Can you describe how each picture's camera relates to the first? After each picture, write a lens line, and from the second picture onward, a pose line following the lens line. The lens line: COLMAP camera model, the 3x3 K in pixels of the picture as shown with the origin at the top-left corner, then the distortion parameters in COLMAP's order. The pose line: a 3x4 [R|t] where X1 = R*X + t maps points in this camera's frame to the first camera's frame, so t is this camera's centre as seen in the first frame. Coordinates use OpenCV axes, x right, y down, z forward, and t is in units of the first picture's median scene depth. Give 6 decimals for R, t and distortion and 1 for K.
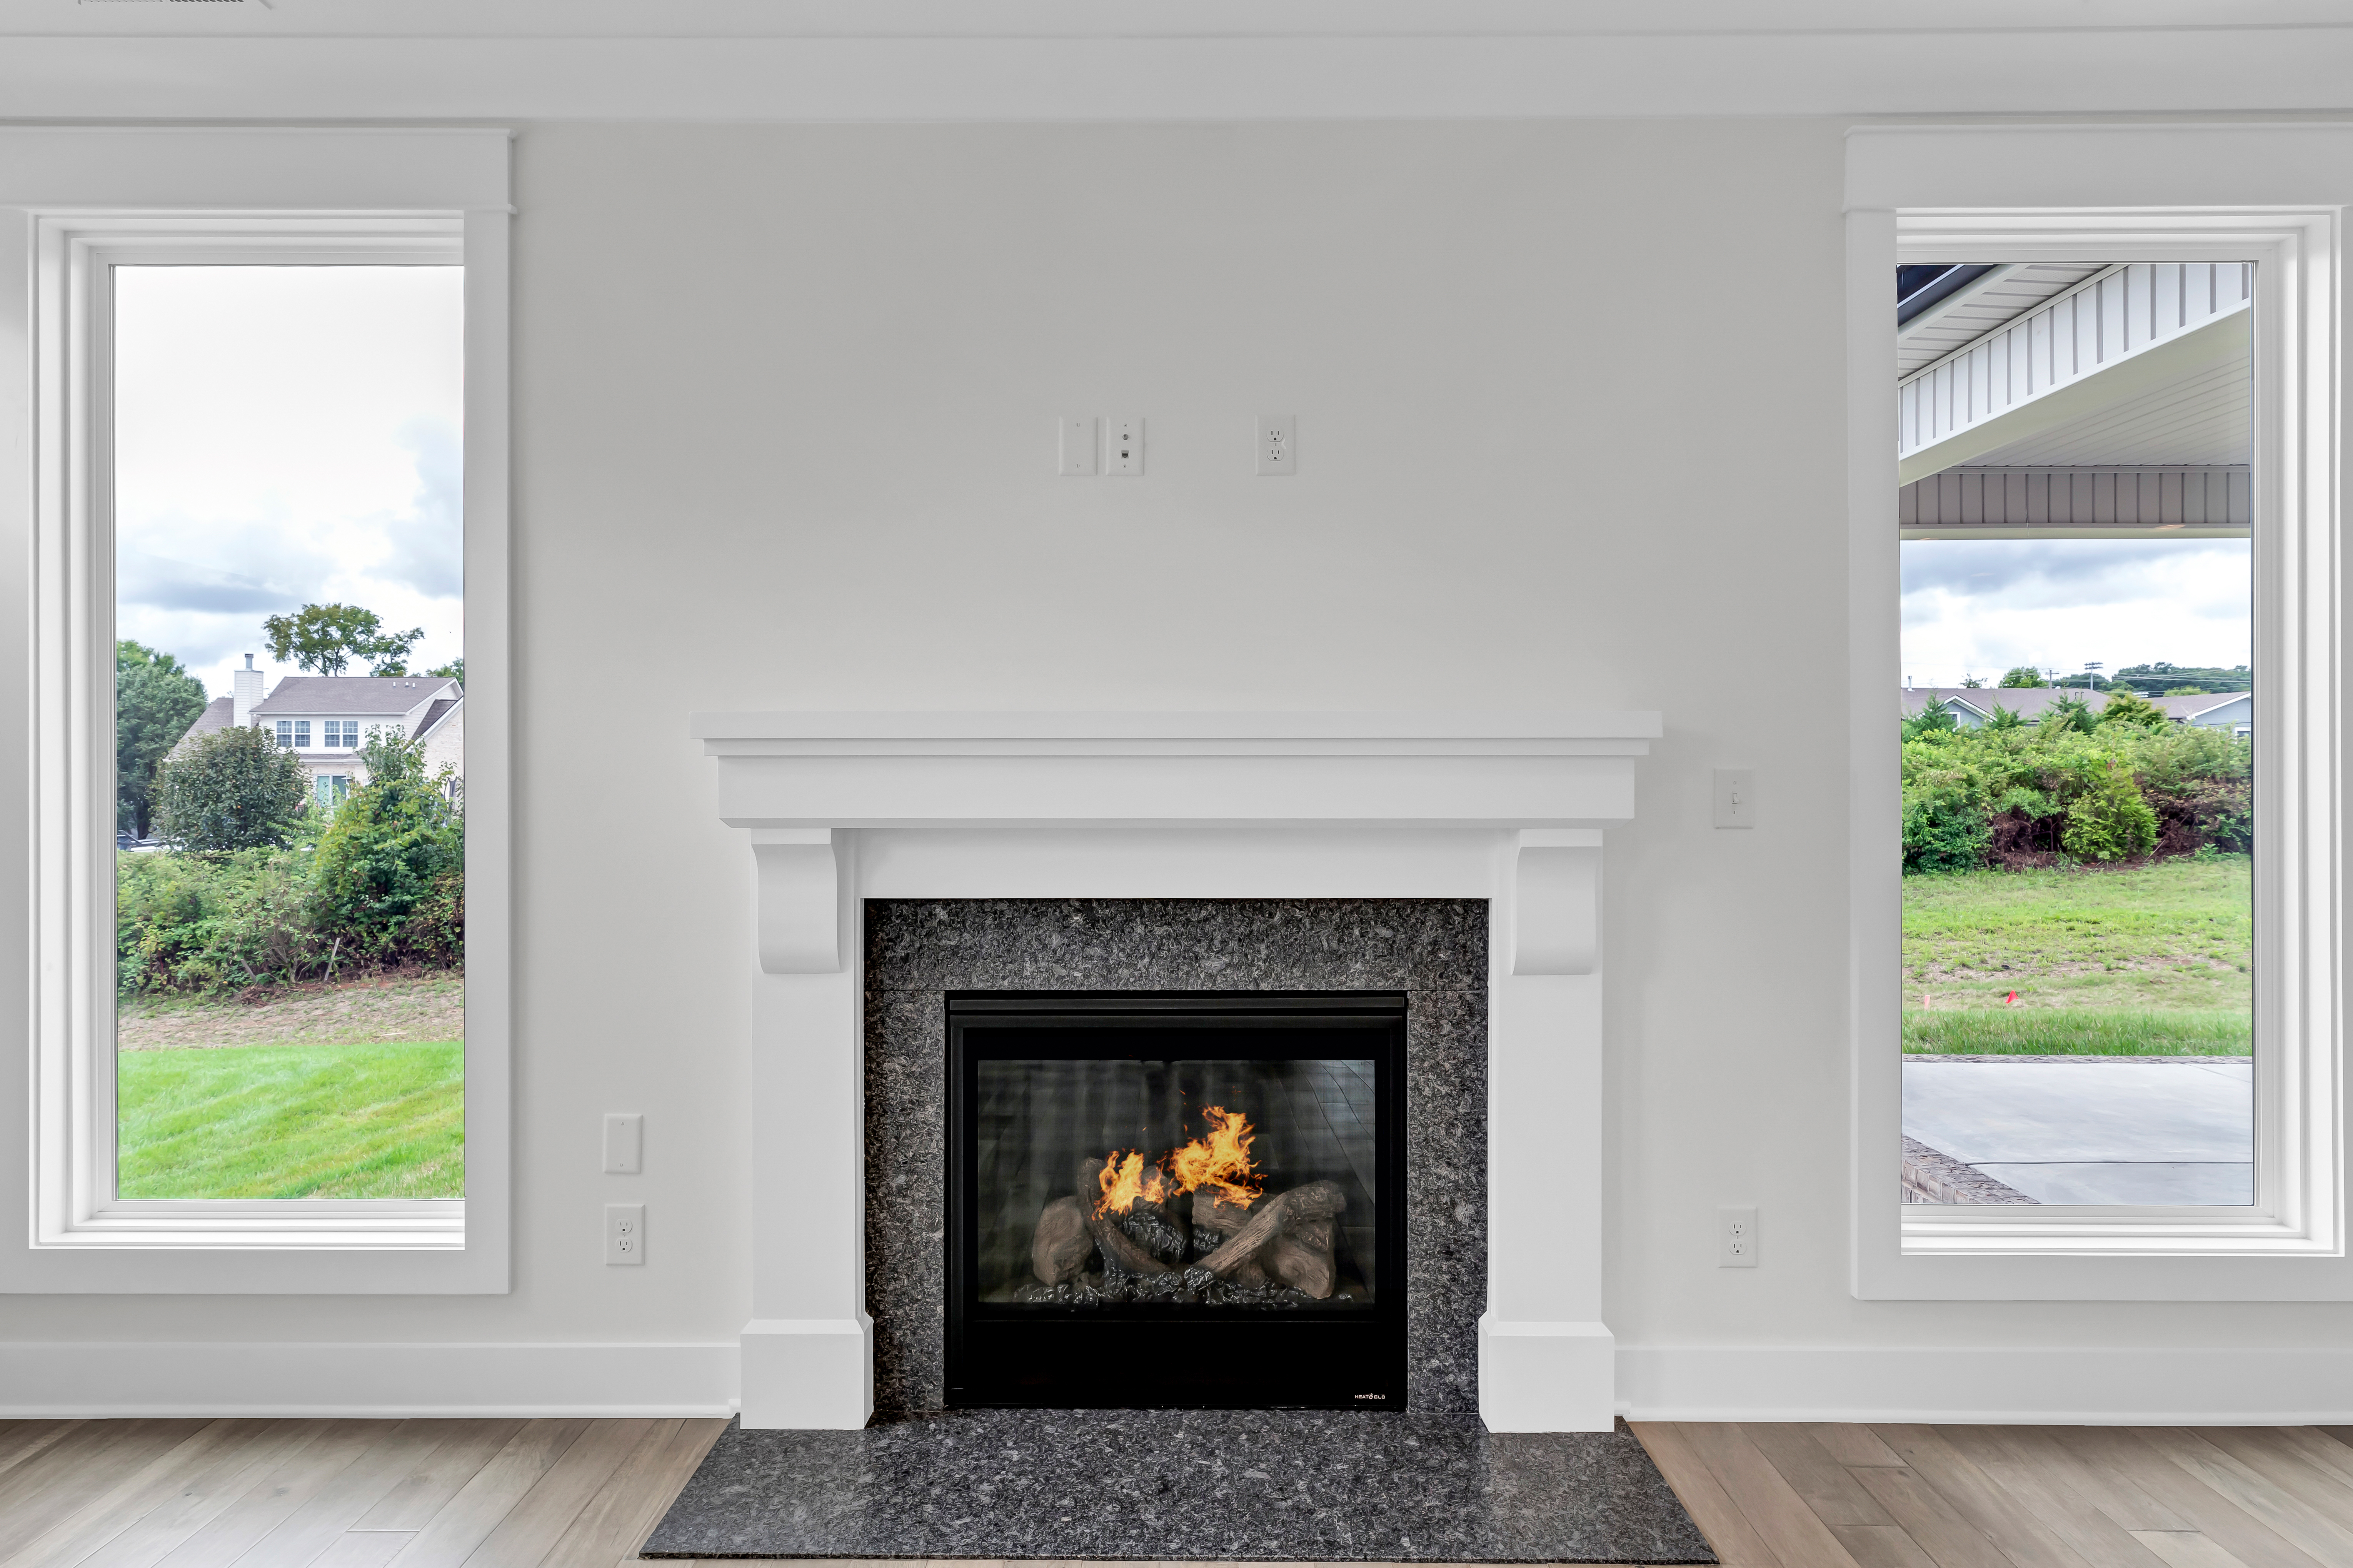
lens RADIAL K [[1339.7, 0, 1178.4], [0, 1339.7, 772.9], [0, 0, 1]] dist [0.000460, 0.000491]
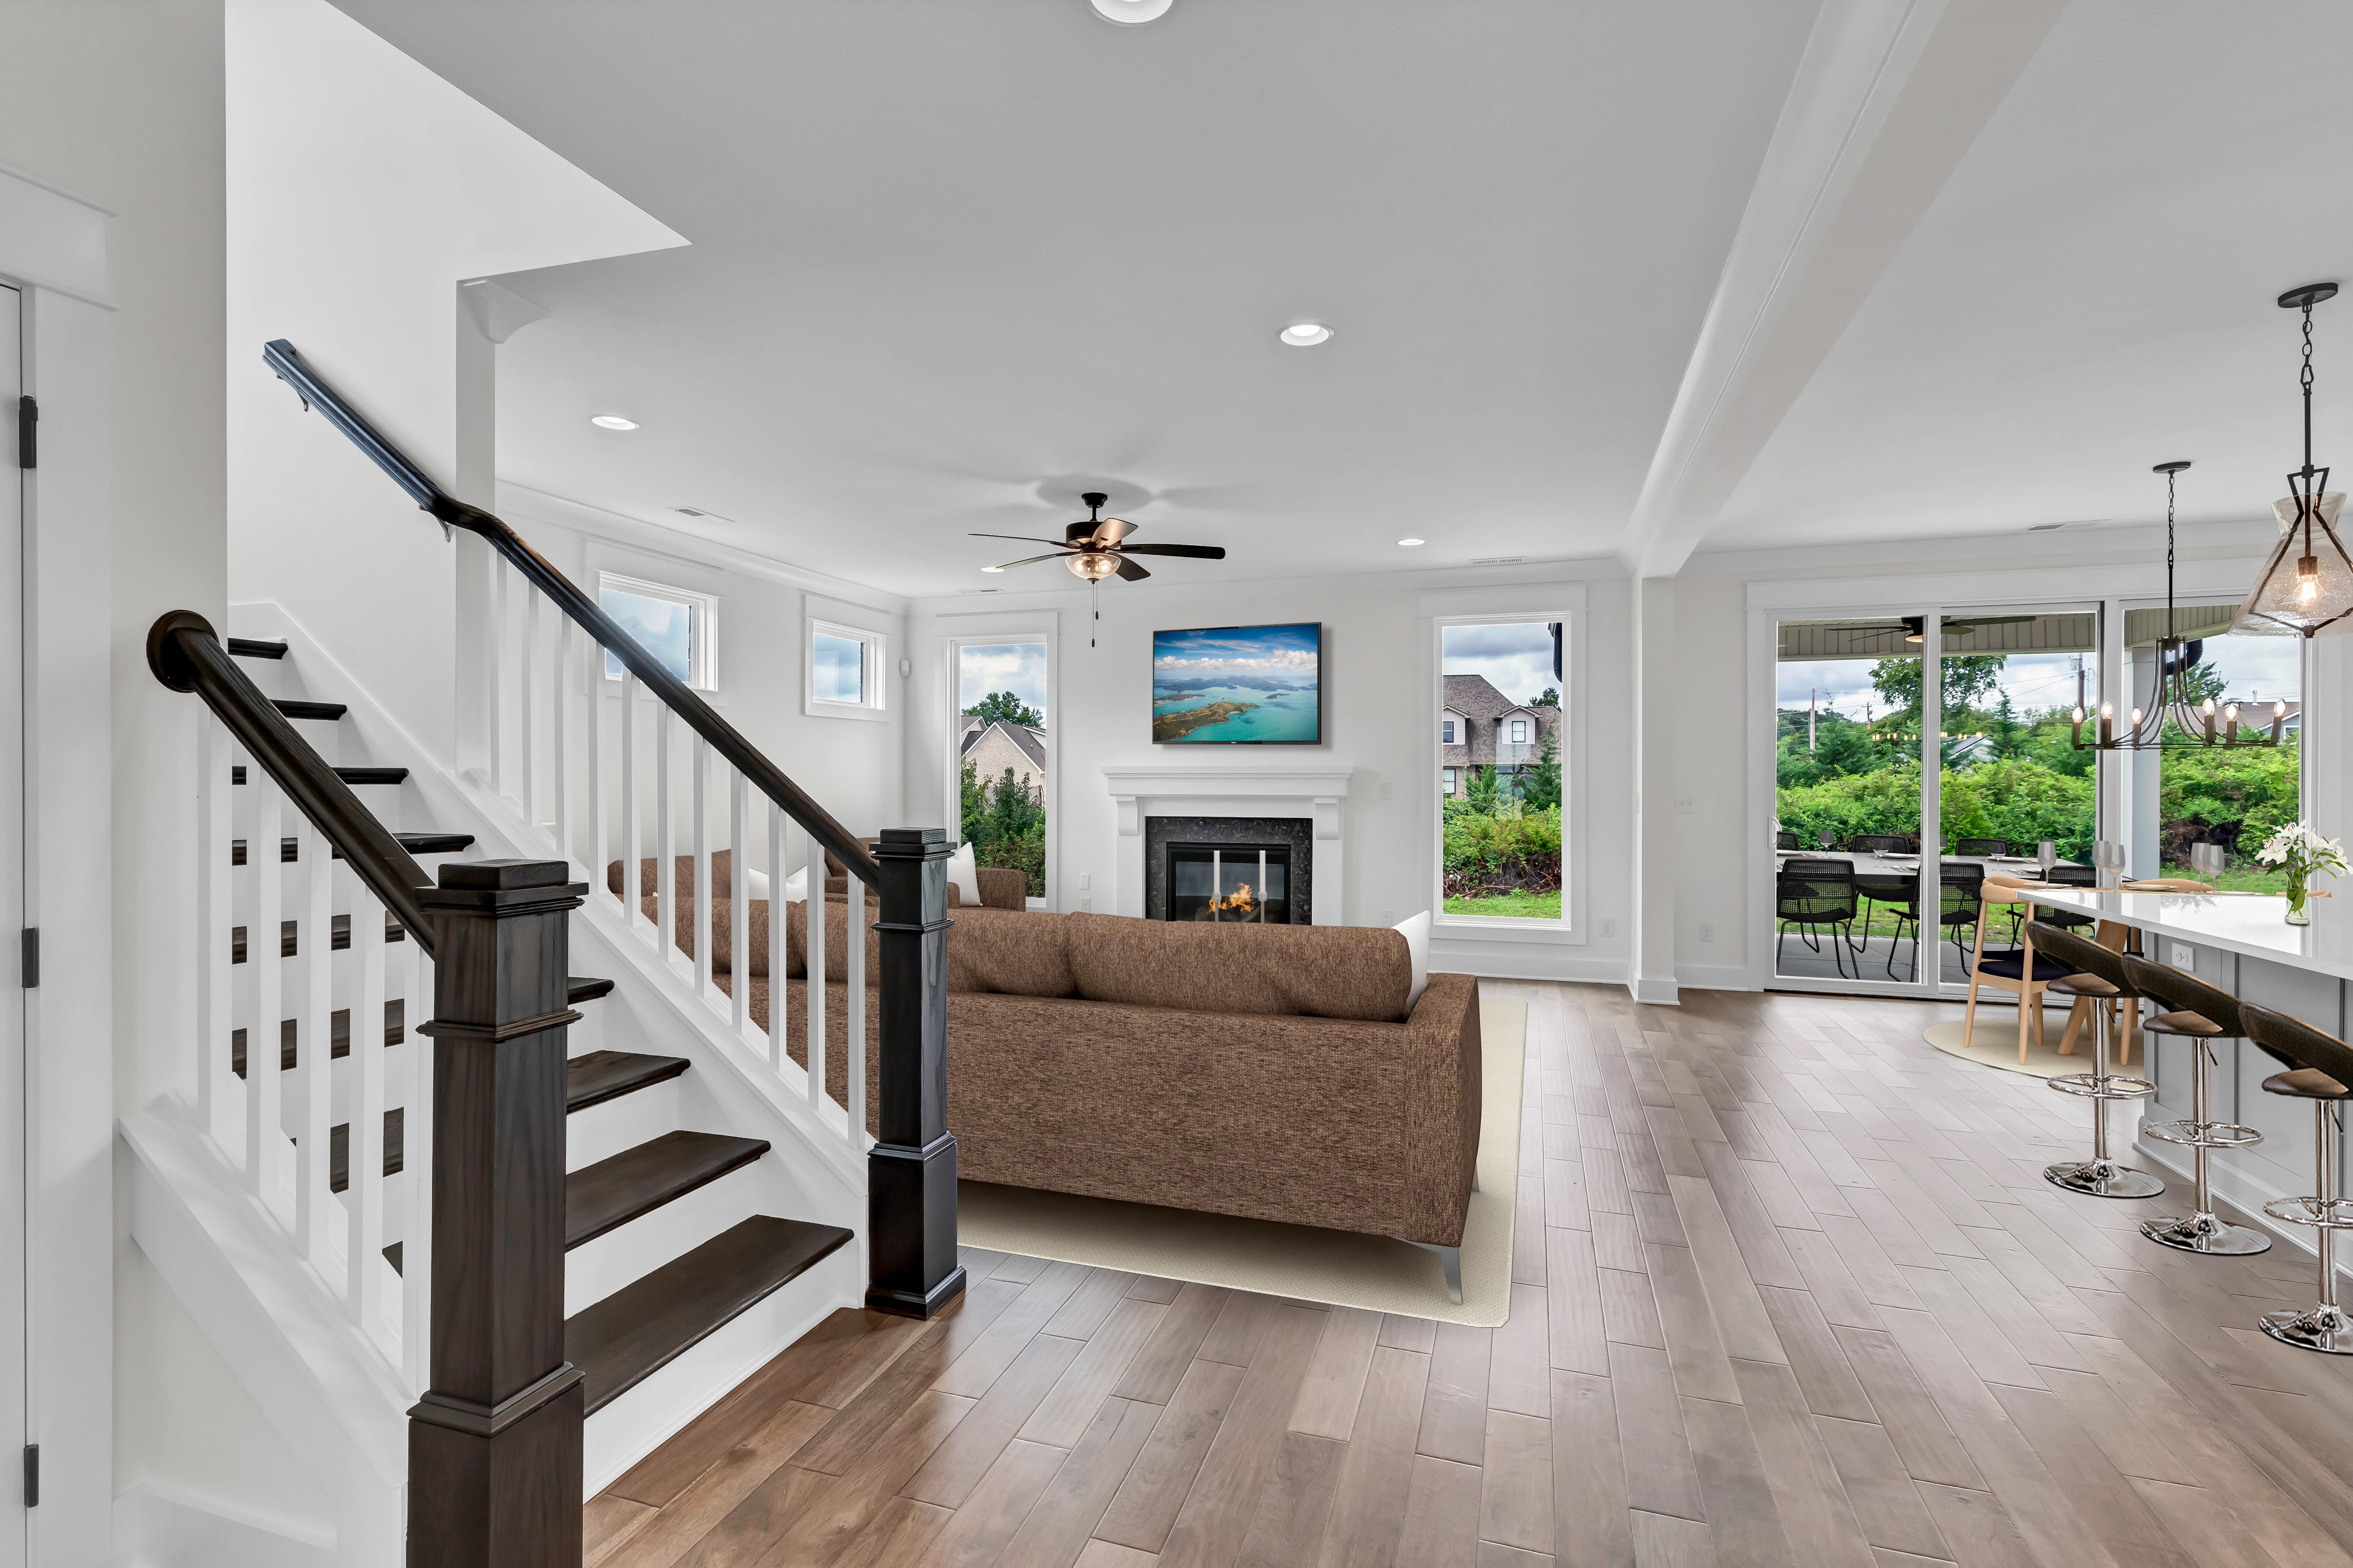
lens RADIAL K [[1086.3, 0, 1167.8], [0, 1086.3, 780.5], [0, 0, 1]] dist [0.003628, 0.000117]
pose [[0.949219, 0.002674, -0.314605, 0.727105], [-0.003199, 0.999994, -0.001152, -0.000777], [0.314600, 0.002100, 0.949222, -1.727772]]
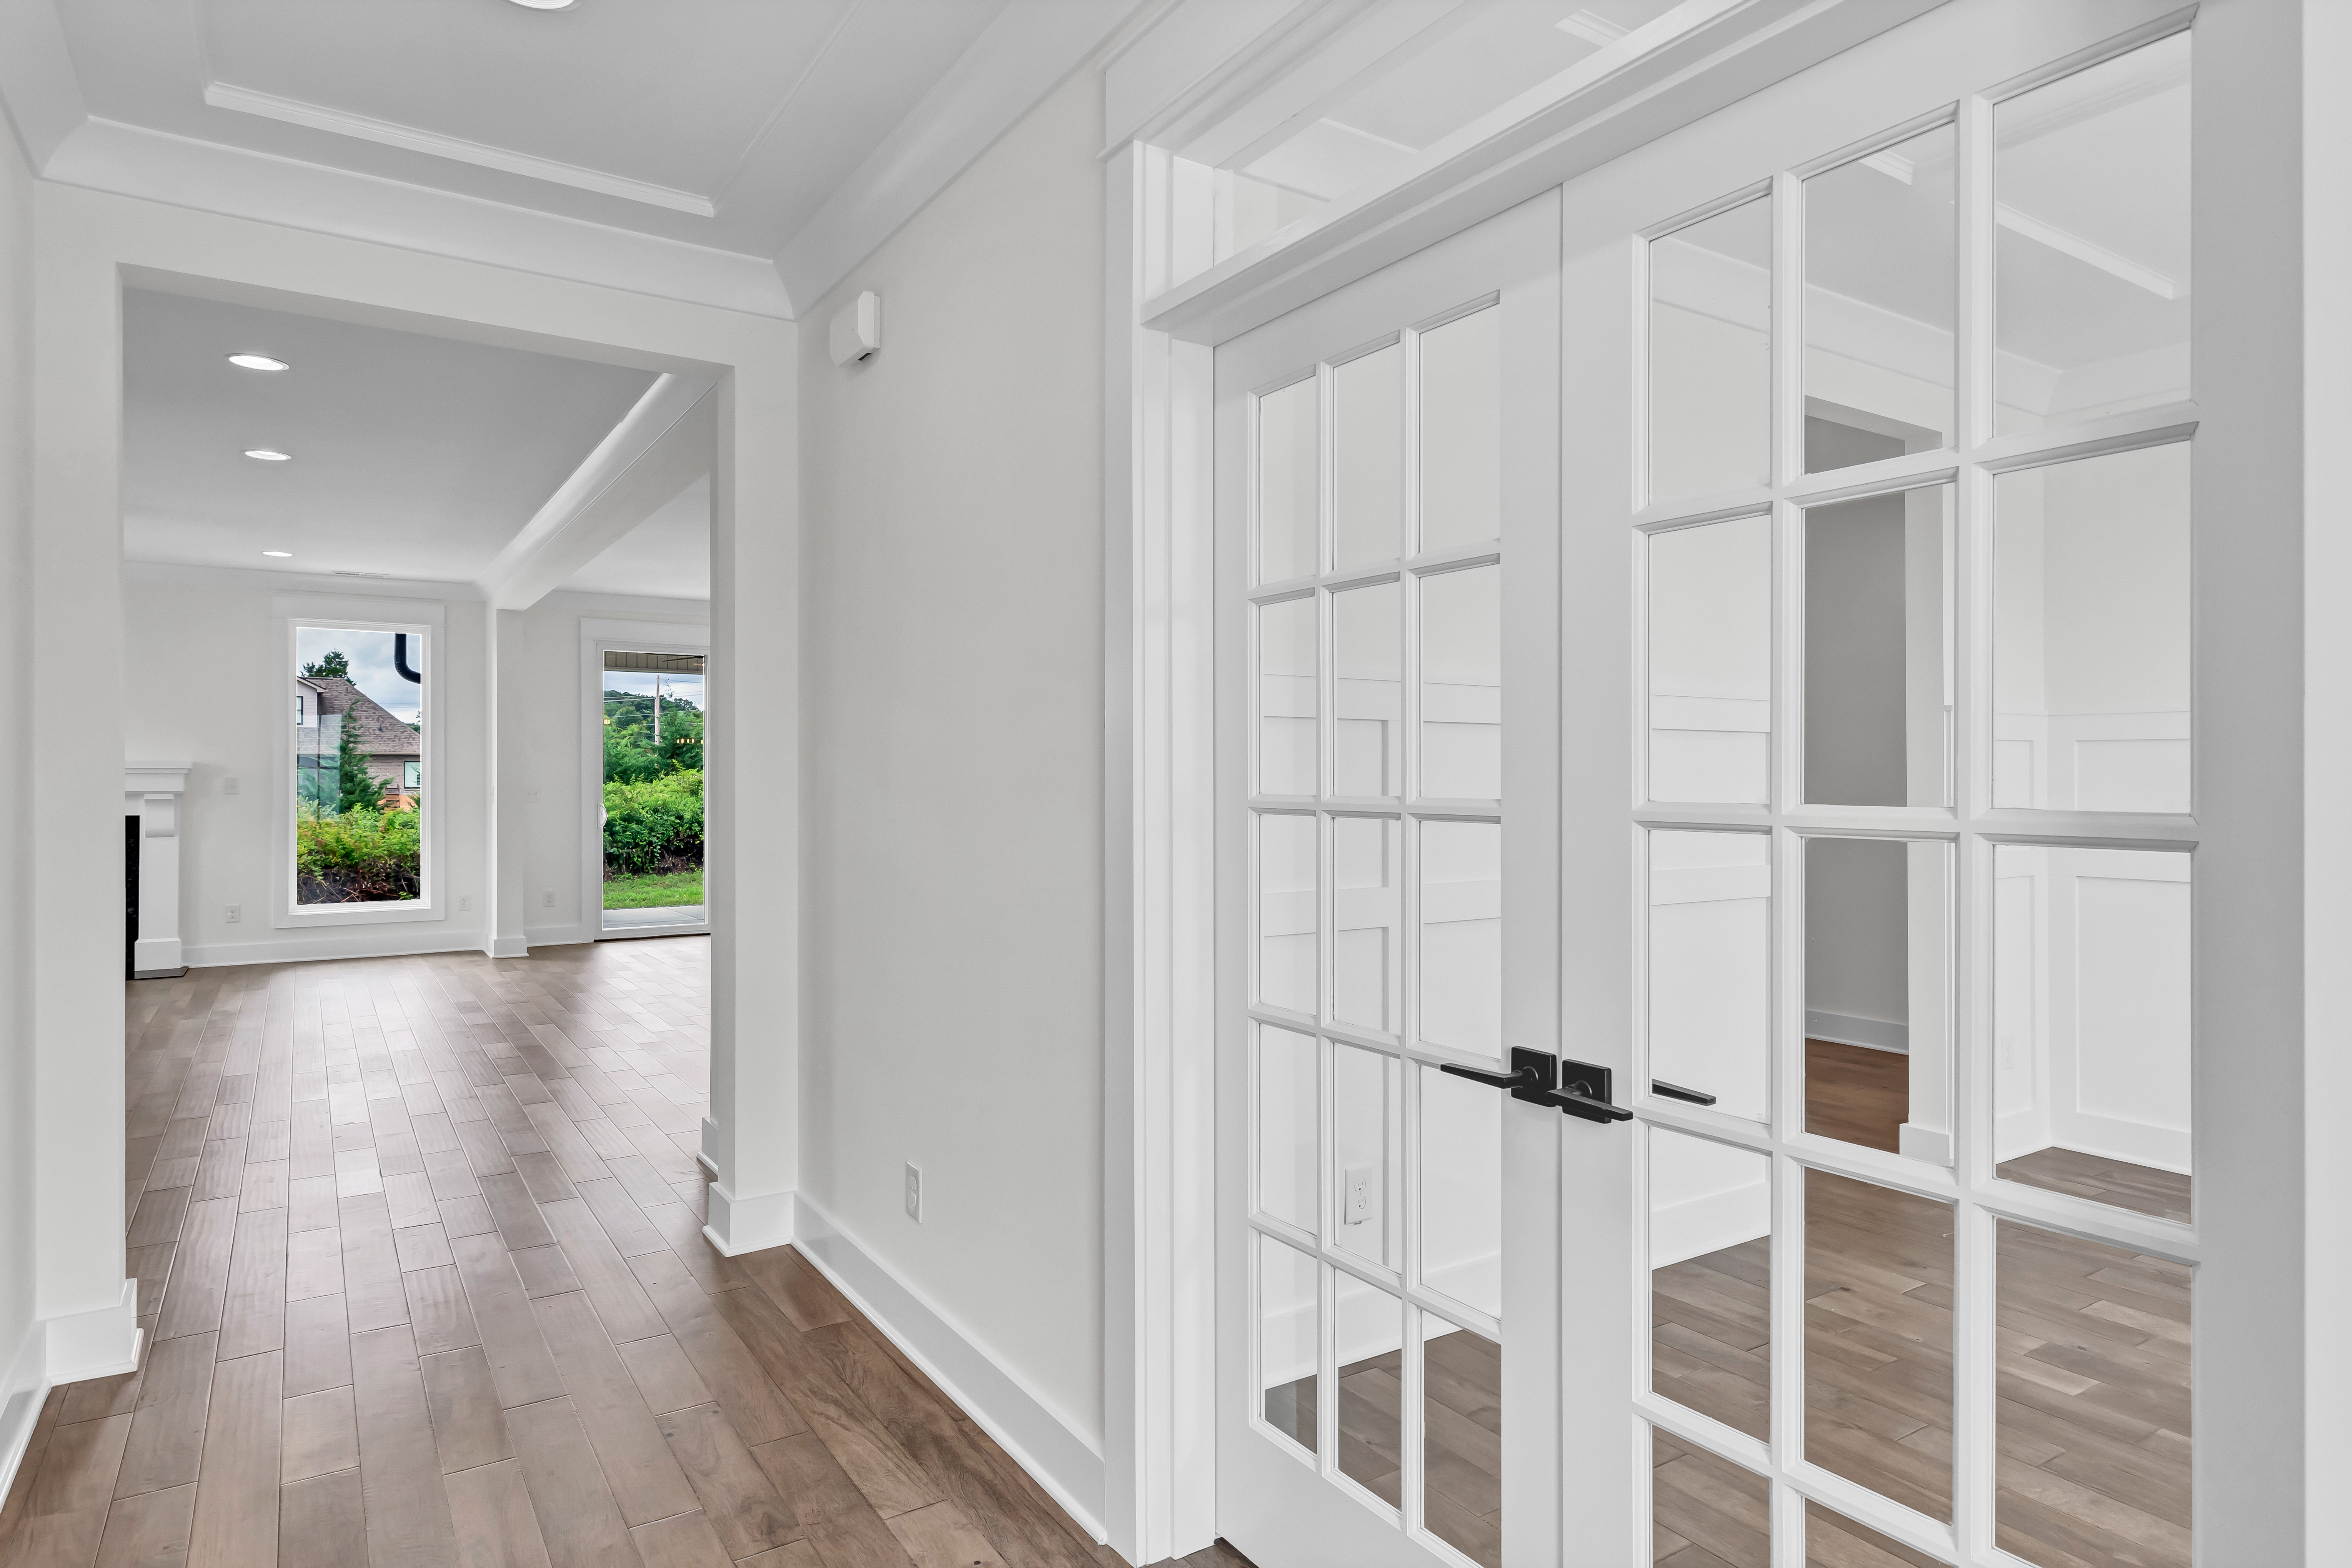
lens RADIAL K [[1339.0, 0, 1170.4], [0, 1339.0, 775.1], [0, 0, 1]] dist [0.000460, 0.000491]
pose [[0.837160, 0.001082, 0.546958, 0.527860], [0.000622, 0.999996, -0.002930, 0.004193], [-0.546958, 0.002793, 0.837155, -3.019764]]
